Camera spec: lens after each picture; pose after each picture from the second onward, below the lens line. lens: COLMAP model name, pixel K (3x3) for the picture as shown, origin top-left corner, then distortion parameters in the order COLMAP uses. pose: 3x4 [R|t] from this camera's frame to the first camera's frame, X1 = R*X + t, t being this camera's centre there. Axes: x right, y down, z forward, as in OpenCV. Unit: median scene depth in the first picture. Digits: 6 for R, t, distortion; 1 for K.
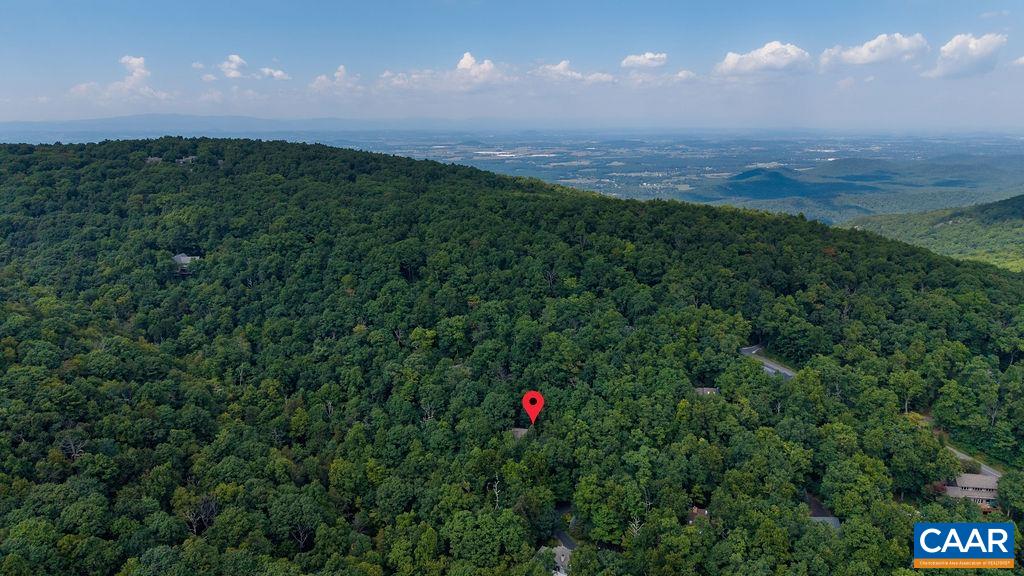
lens RADIAL K [[668.9, 0, 492.3], [0, 668.9, 308.7], [0, 0, 1]] dist [0.018369, -0.020624]
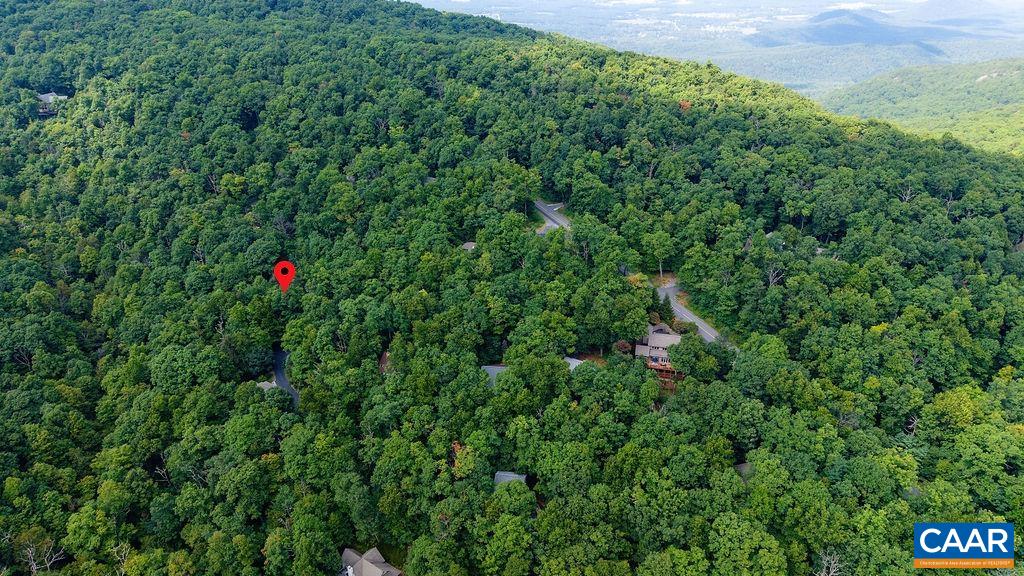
lens RADIAL K [[668.9, 0, 507.5], [0, 668.9, 291.5], [0, 0, 1]] dist [0.018369, -0.020624]
pose [[0.996425, 0.043663, -0.072322, 0.384307], [-0.028729, 0.980193, 0.195951, -0.007335], [0.079445, -0.193173, 0.977943, 0.001427]]
